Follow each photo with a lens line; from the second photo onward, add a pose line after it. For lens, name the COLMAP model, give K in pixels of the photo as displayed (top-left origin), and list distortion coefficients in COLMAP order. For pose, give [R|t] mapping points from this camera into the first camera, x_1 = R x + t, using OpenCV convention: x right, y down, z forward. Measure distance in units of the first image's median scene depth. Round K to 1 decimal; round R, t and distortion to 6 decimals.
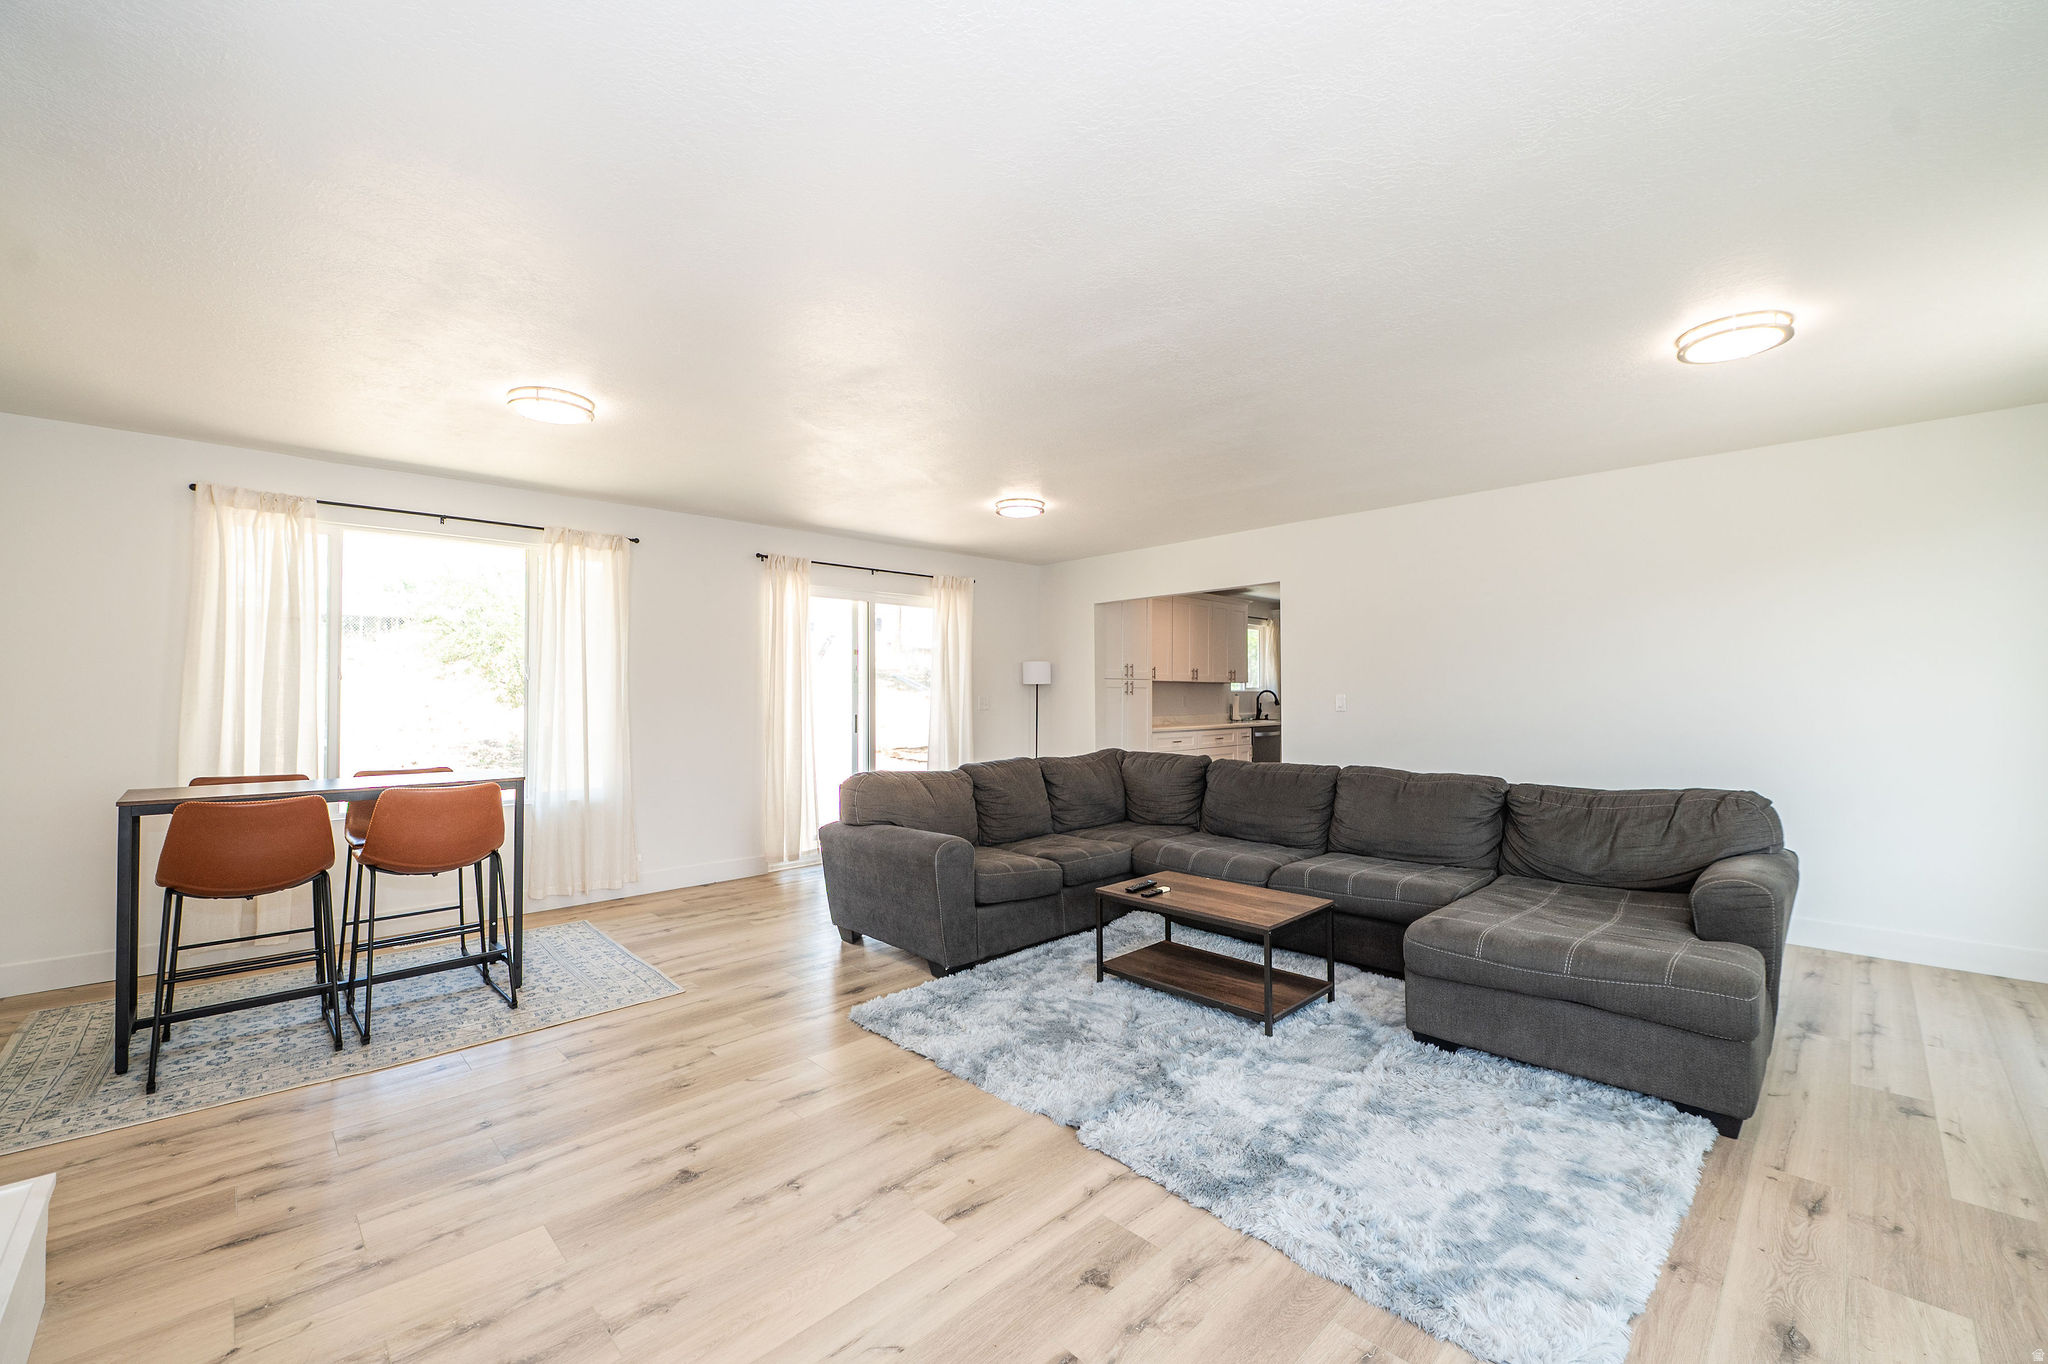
lens RADIAL K [[827.1, 0, 1026.3], [0, 827.1, 675.6], [0, 0, 1]] dist [-0.011399, -0.000437]
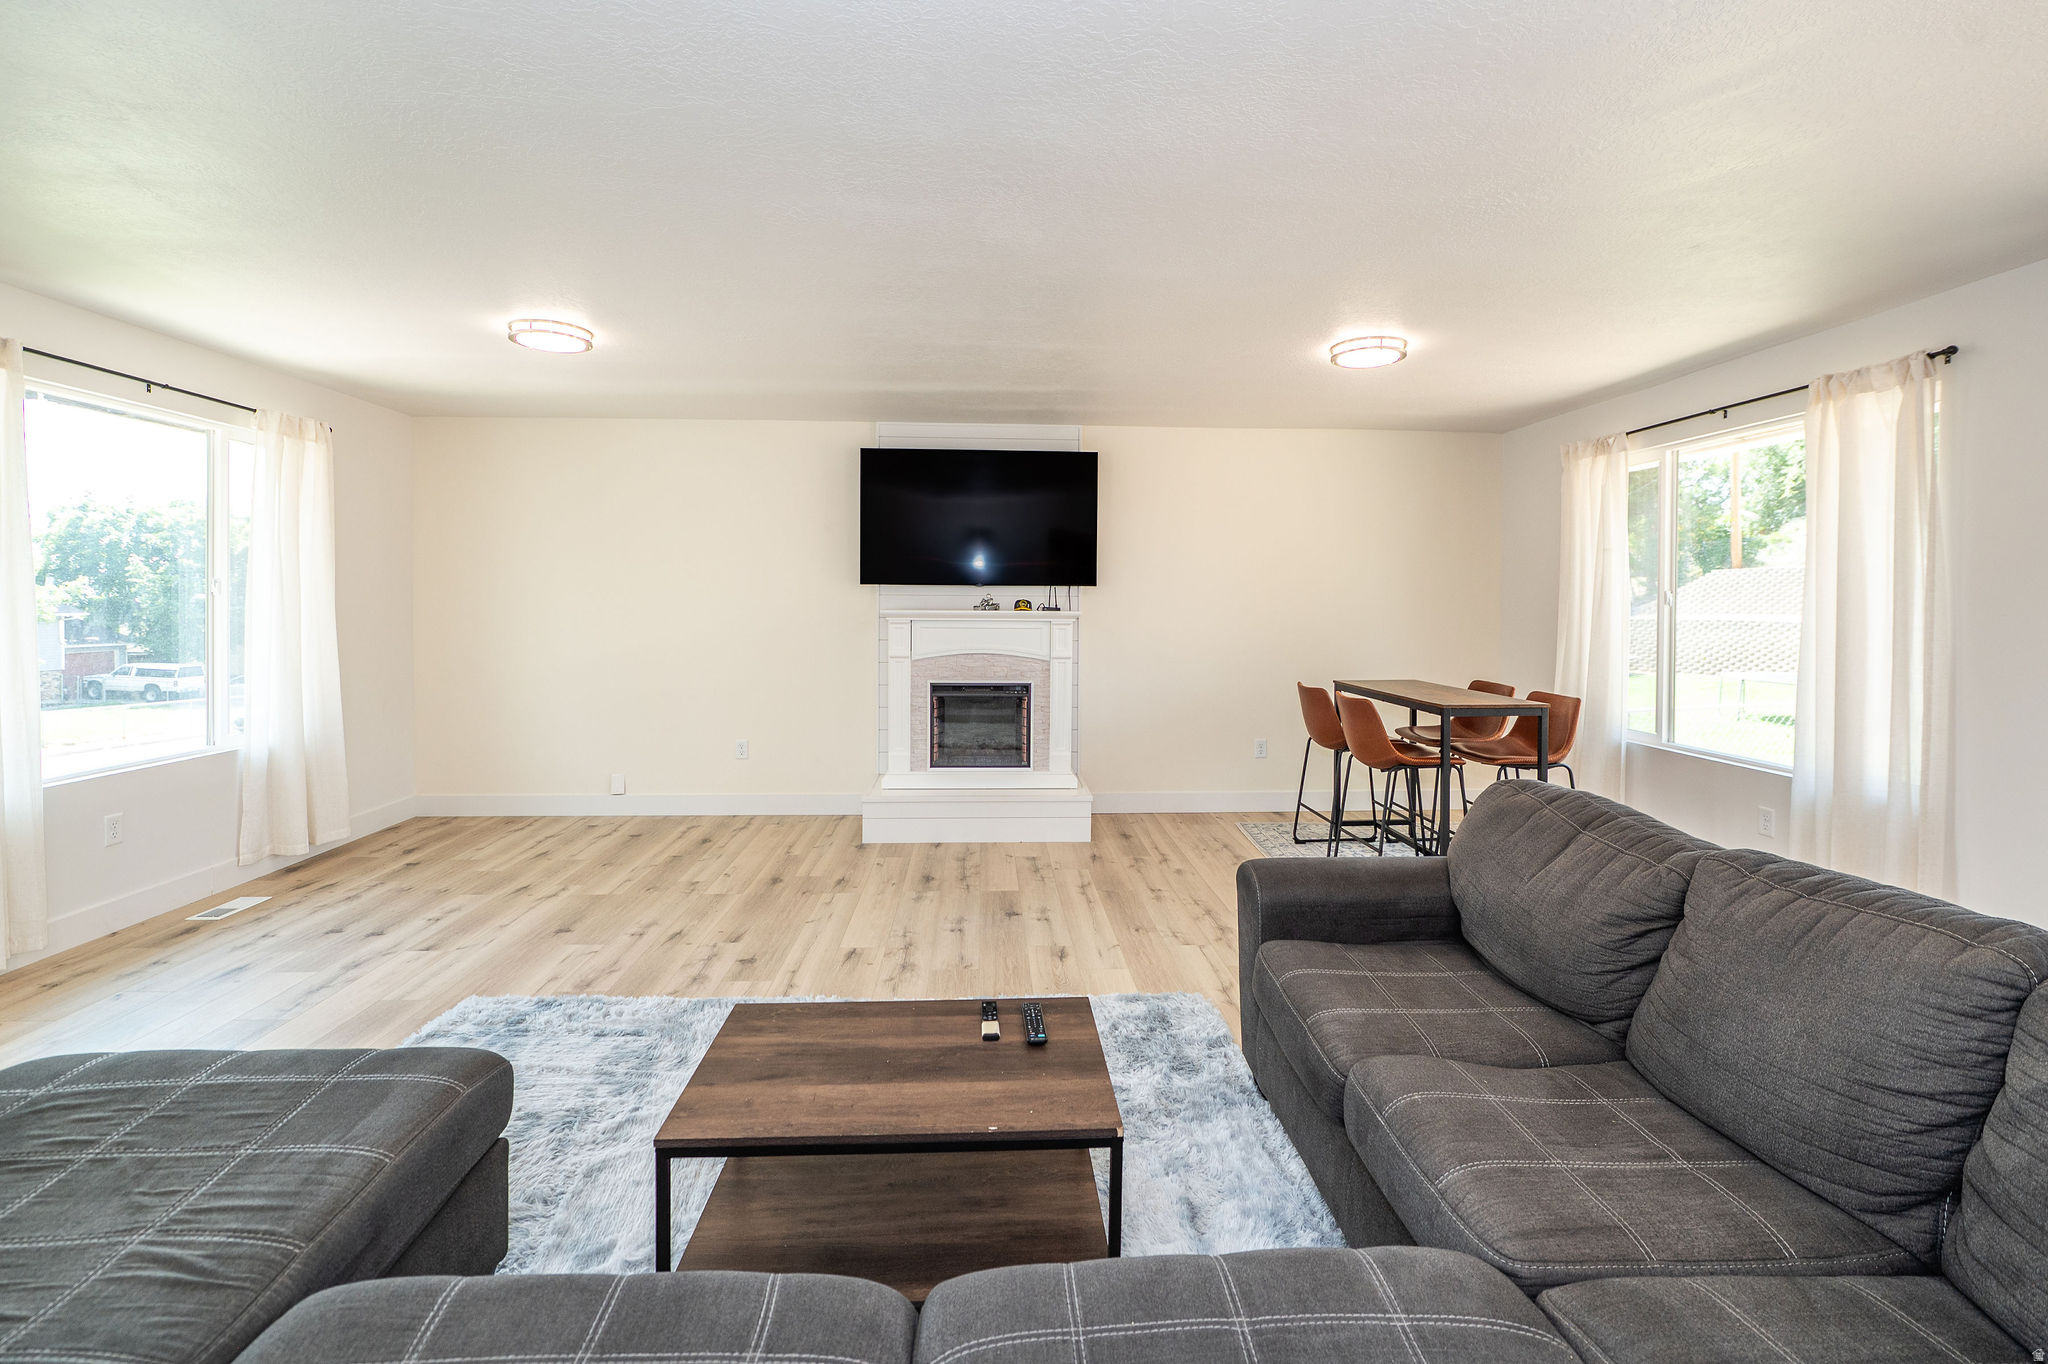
lens RADIAL K [[857.0, 0, 1013.4], [0, 857.0, 625.6], [0, 0, 1]] dist [-0.013228, -0.000248]
pose [[-0.670514, 0.021085, -0.741597, 0.447707], [0.012597, 0.999776, 0.017036, 0.001137], [0.741790, 0.002081, -0.670629, 1.139500]]
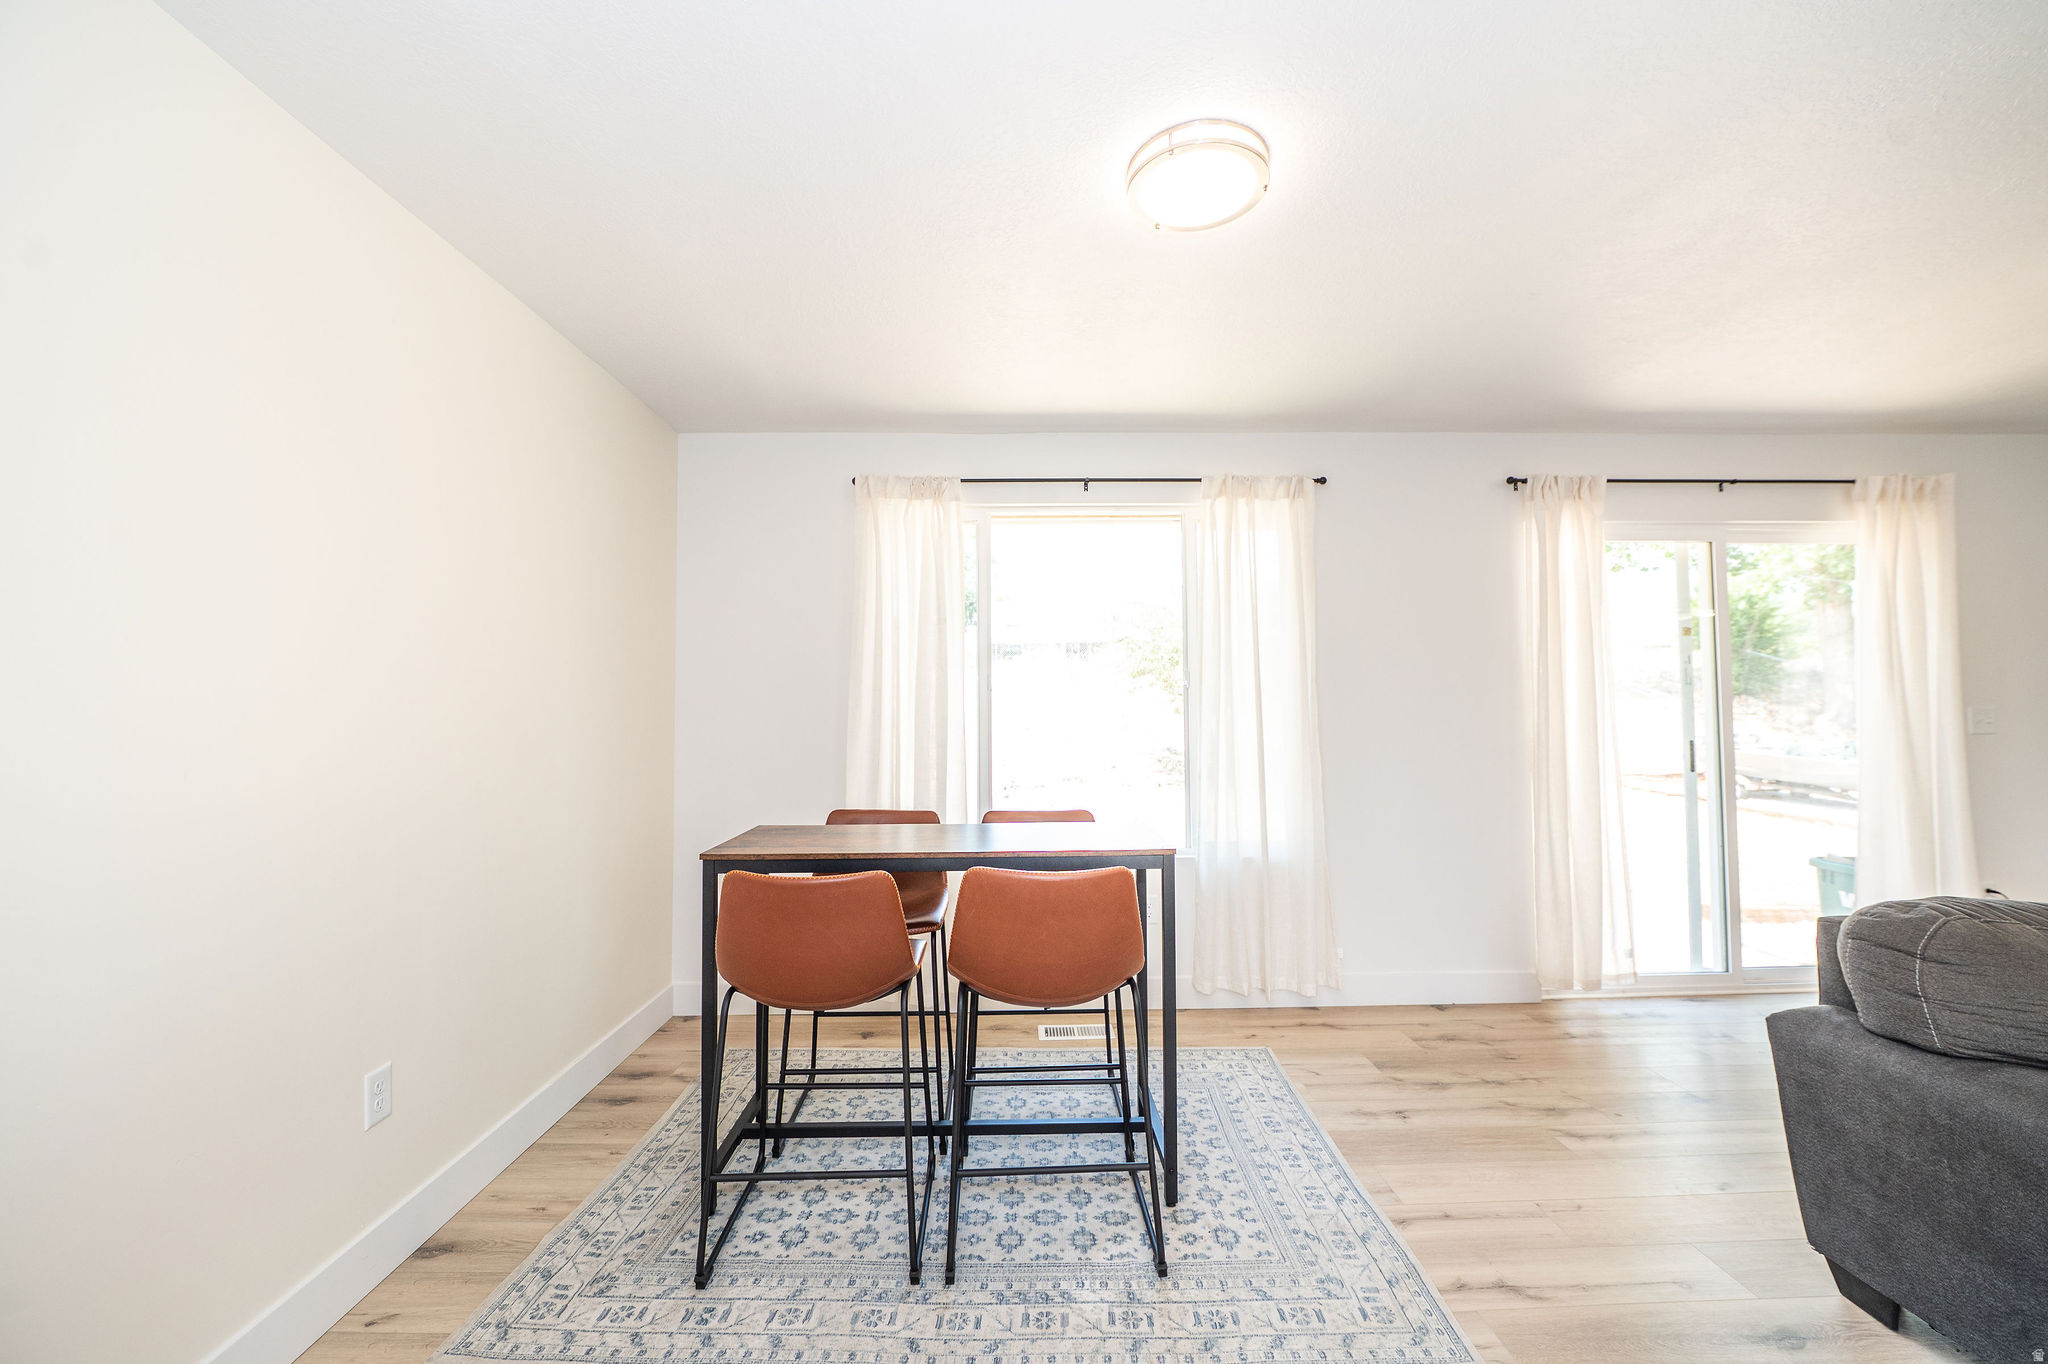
lens RADIAL K [[827.1, 0, 1026.3], [0, 827.1, 675.6], [0, 0, 1]] dist [-0.011399, -0.000437]
pose [[0.728112, -0.027859, -0.684892, -0.237528], [0.019482, 0.999611, -0.019949, 0.006735], [0.685181, 0.001182, 0.728371, 0.424068]]
